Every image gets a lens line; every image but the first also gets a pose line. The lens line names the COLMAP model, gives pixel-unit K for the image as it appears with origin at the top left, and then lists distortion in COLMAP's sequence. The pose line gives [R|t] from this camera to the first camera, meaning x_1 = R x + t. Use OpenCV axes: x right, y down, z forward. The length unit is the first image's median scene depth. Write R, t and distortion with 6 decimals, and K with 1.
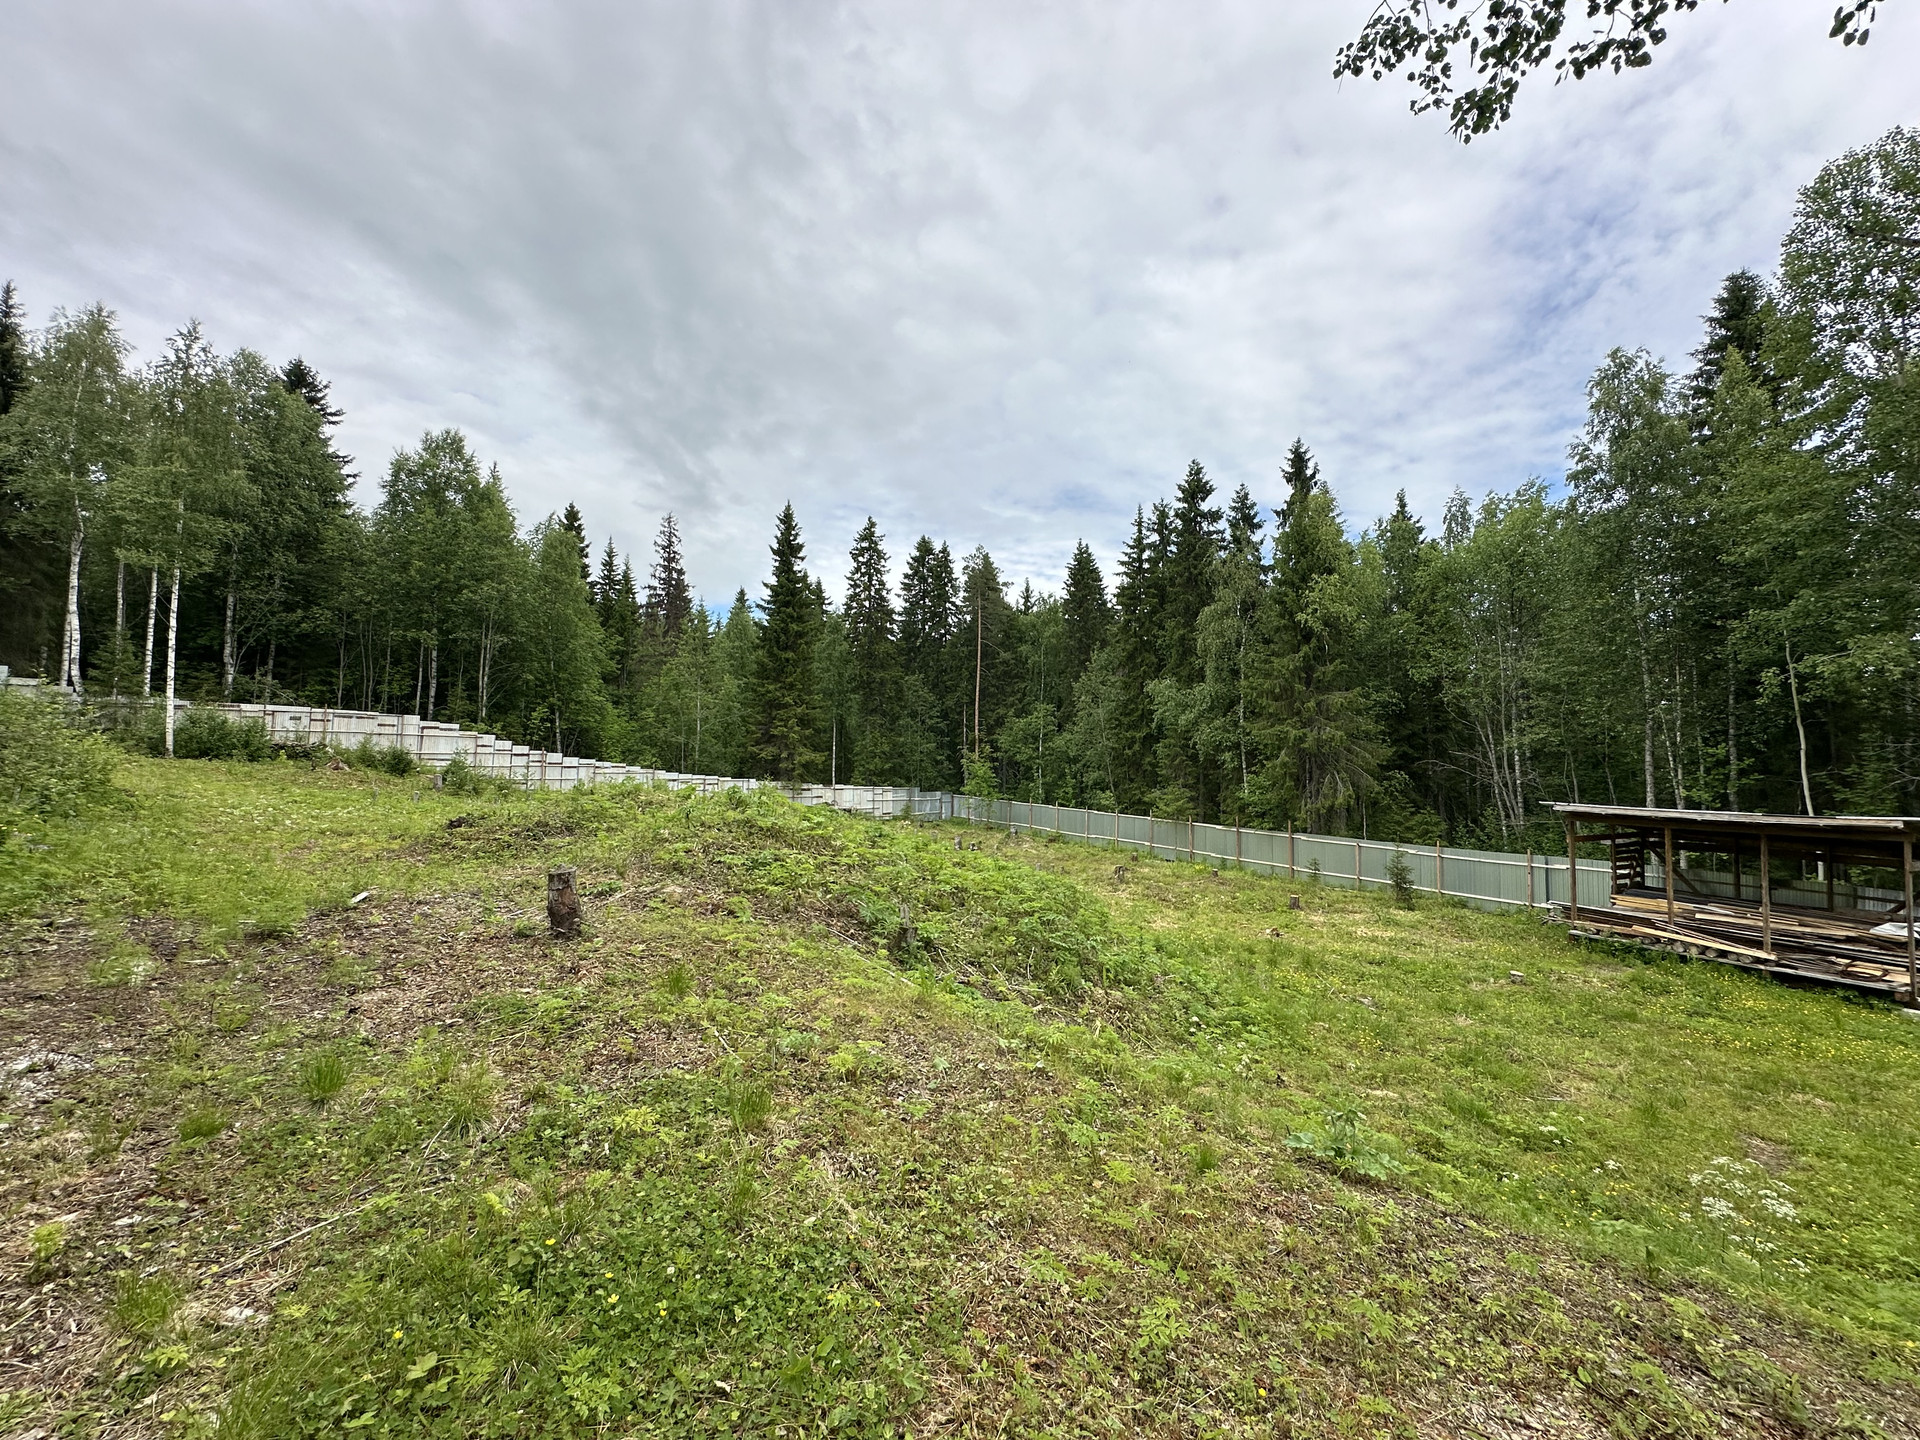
lens RADIAL K [[767.5, 0, 958.0], [0, 767.5, 714.5], [0, 0, 1]] dist [-0.003049, -0.000468]
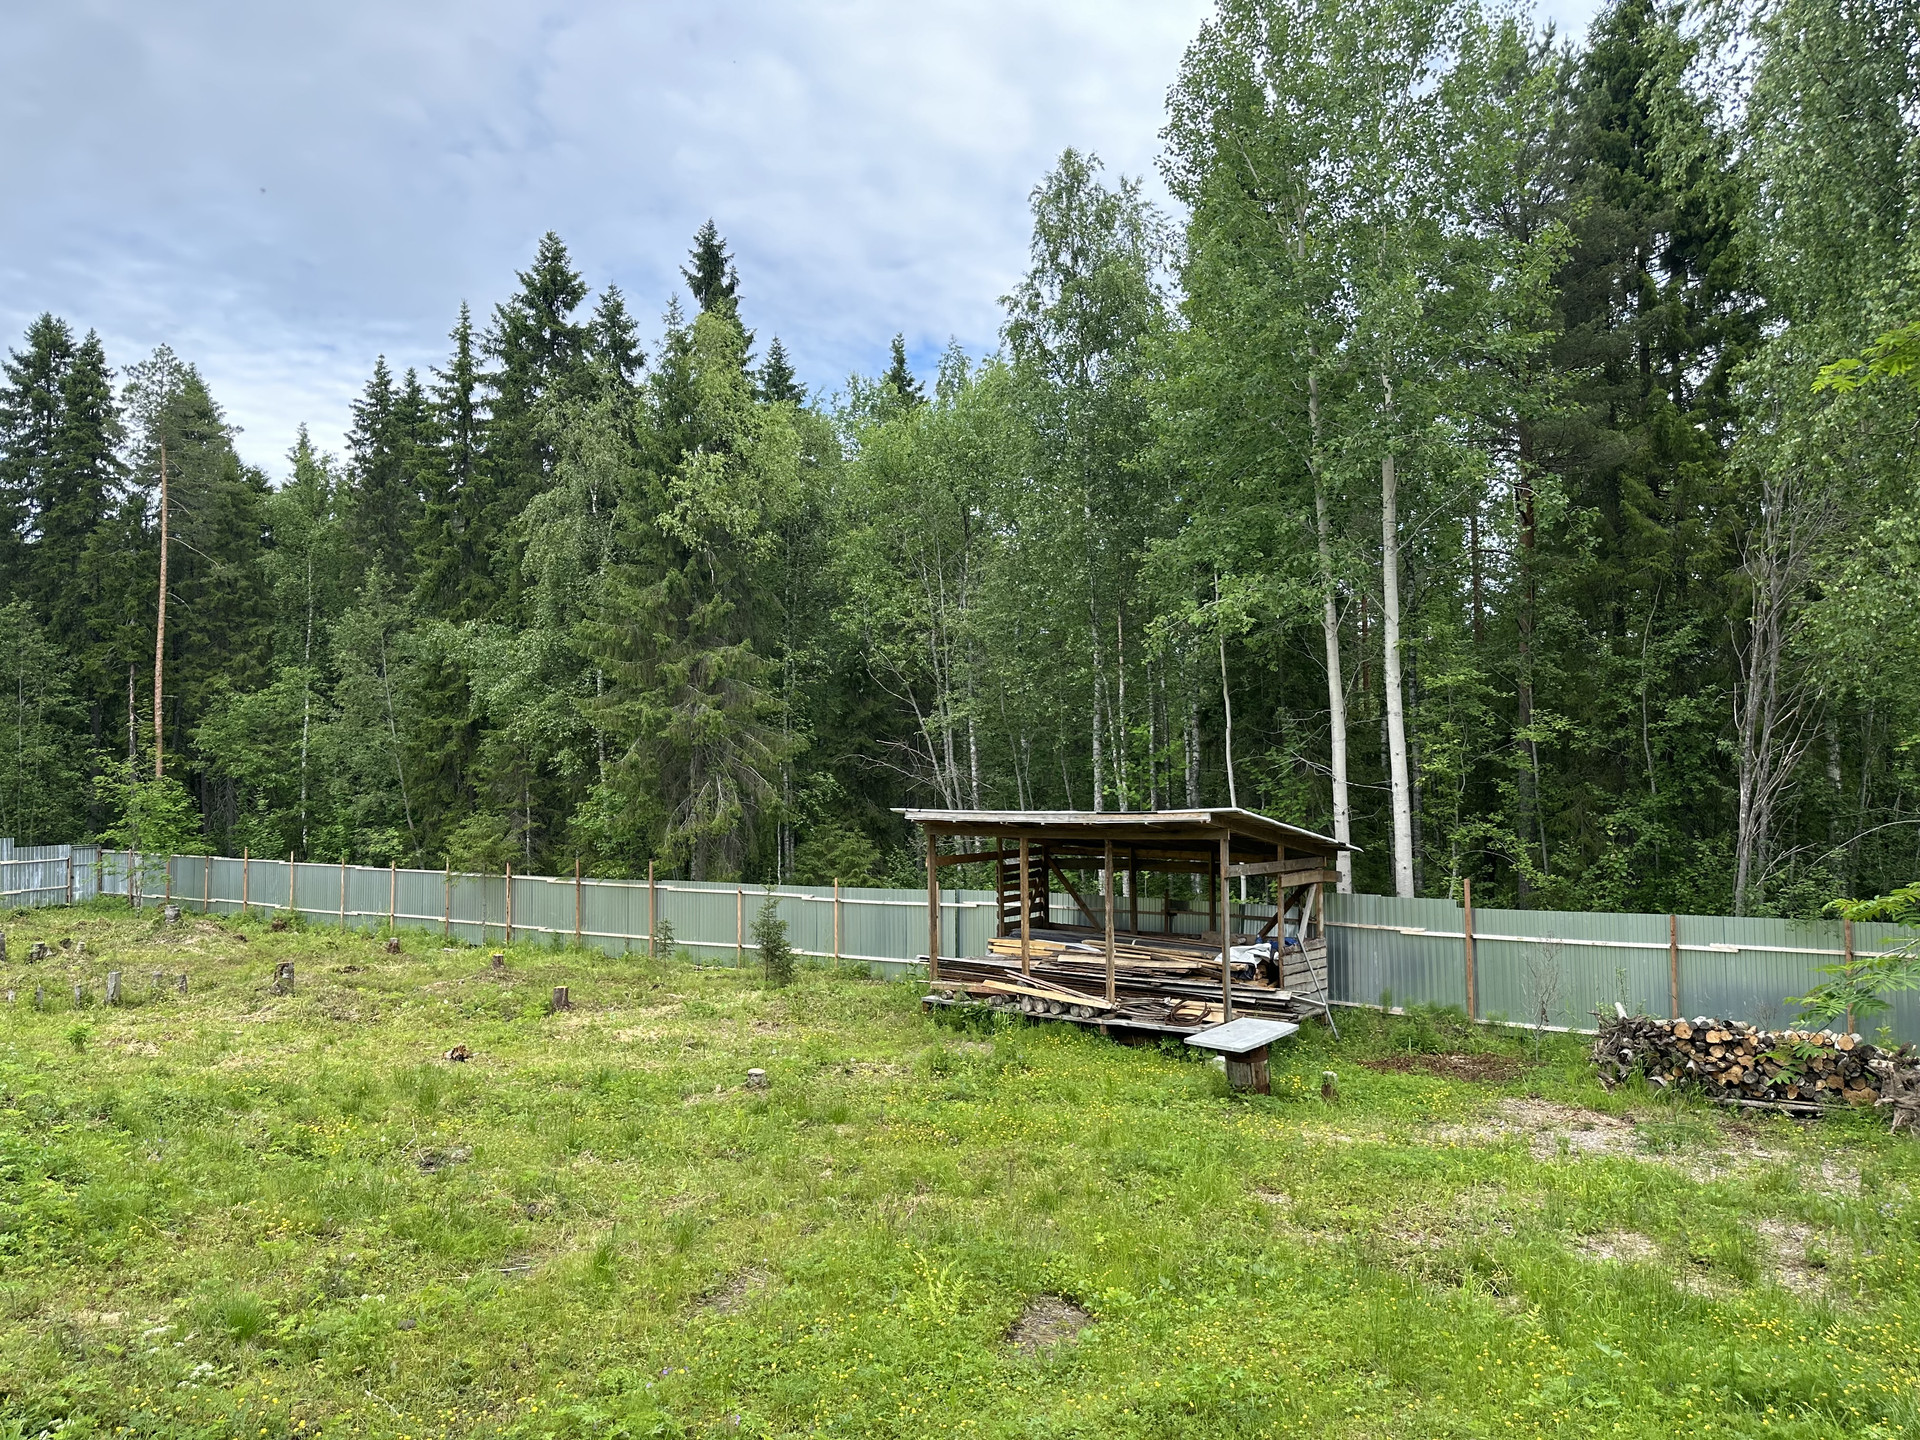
lens RADIAL K [[1341.6, 0, 966.0], [0, 1341.6, 724.5], [0, 0, 1]] dist [0.071191, -0.074107]
pose [[0.893773, -0.008947, 0.448431, 0.177215], [-0.000790, 0.999768, 0.021521, 0.009203], [-0.448520, -0.019589, 0.893558, -0.045943]]
